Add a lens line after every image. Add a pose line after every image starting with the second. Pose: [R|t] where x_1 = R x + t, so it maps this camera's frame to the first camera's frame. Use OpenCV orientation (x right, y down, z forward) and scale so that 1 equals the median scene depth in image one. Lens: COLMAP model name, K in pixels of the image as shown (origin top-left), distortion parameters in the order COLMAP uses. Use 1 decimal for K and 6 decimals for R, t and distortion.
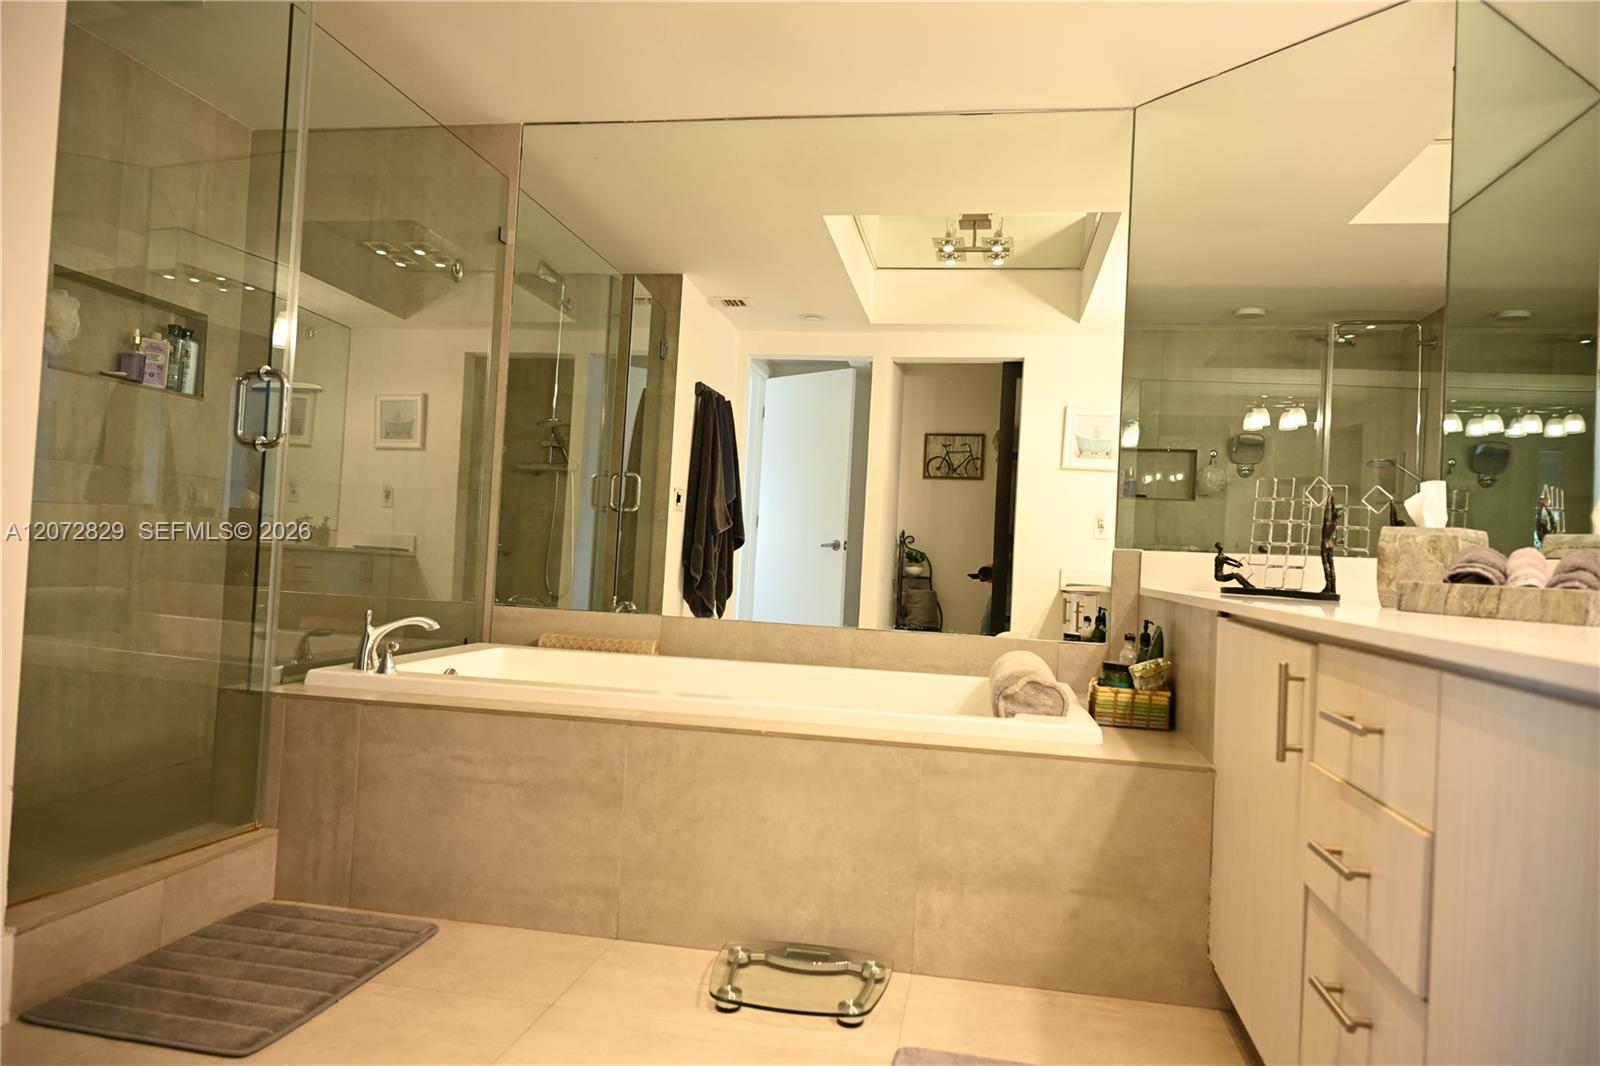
lens RADIAL K [[1062.9, 0, 798.2], [0, 1062.9, 533.2], [0, 0, 1]] dist [0.001937, 0.002438]
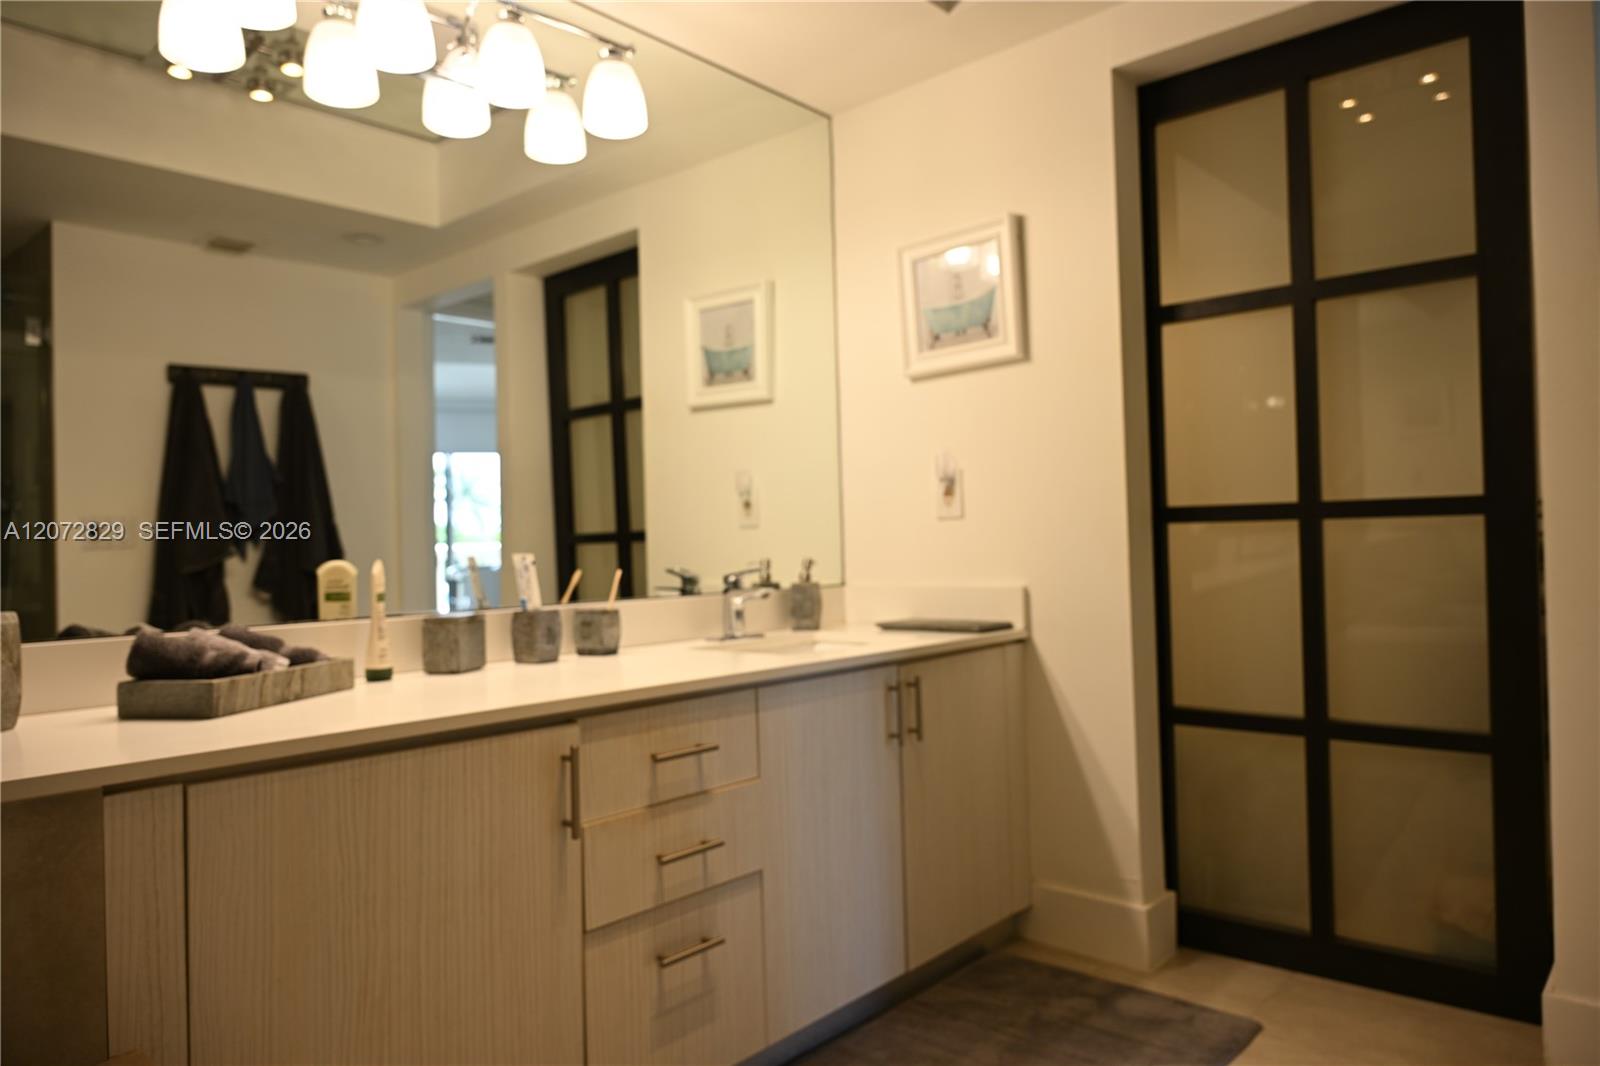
lens RADIAL K [[1062.9, 0, 797.1], [0, 1062.9, 534.6], [0, 0, 1]] dist [0.001937, 0.002438]
pose [[0.869034, -0.087912, -0.486879, -0.243651], [0.085949, 0.995949, -0.026418, -0.013341], [0.487229, -0.018889, 0.873070, 0.625324]]
